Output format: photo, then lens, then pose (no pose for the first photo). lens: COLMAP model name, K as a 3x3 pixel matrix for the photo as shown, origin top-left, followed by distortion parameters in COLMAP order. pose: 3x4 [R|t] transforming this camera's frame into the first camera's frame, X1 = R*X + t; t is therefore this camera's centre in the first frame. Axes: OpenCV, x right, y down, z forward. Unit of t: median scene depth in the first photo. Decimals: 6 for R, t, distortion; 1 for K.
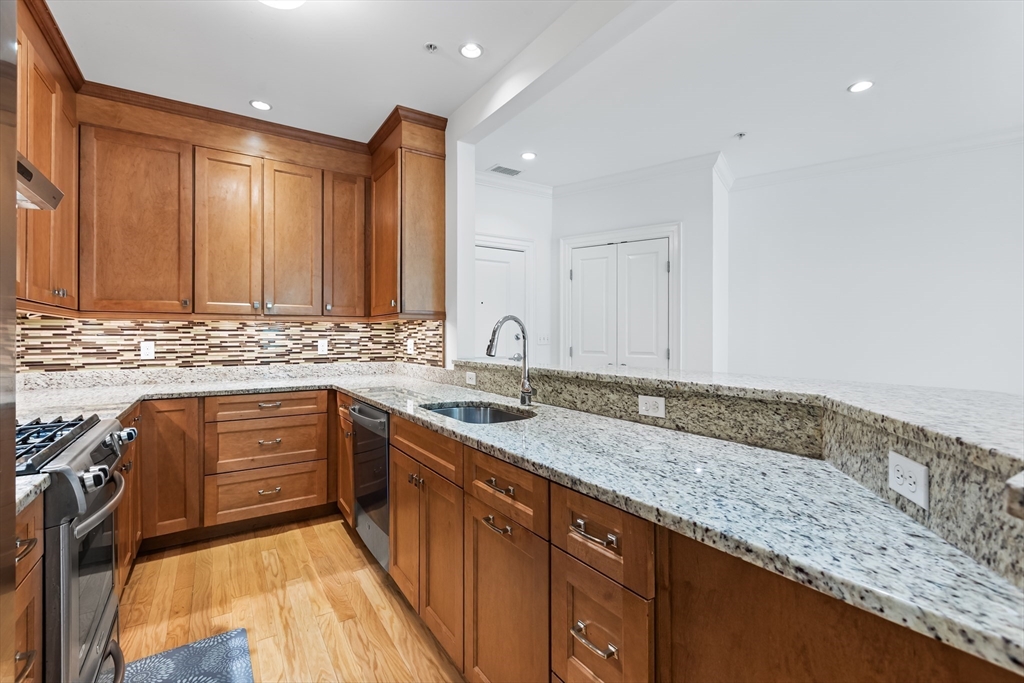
lens RADIAL K [[458.7, 0, 512.0], [0, 458.7, 333.2], [0, 0, 1]] dist [0.000858, 0.000019]
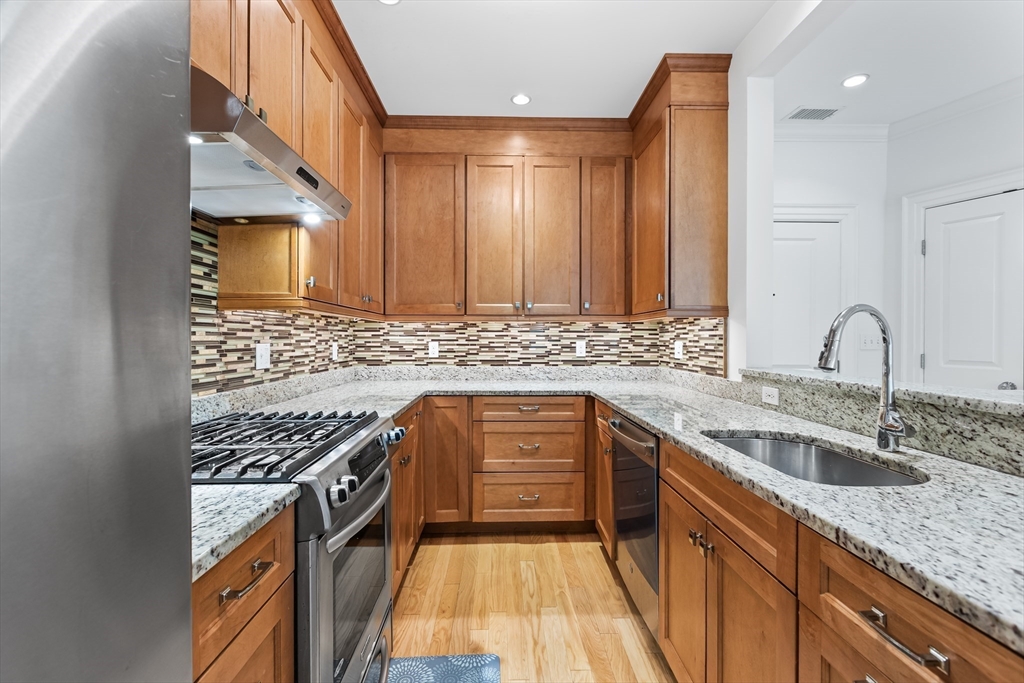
lens RADIAL K [[455.3, 0, 509.7], [0, 455.3, 338.1], [0, 0, 1]] dist [-0.000522, 0.000045]
pose [[0.851598, 0.003290, -0.524185, -0.059347], [0.001028, 0.999968, 0.007948, 0.001300], [0.524194, -0.007308, 0.851567, 0.160295]]
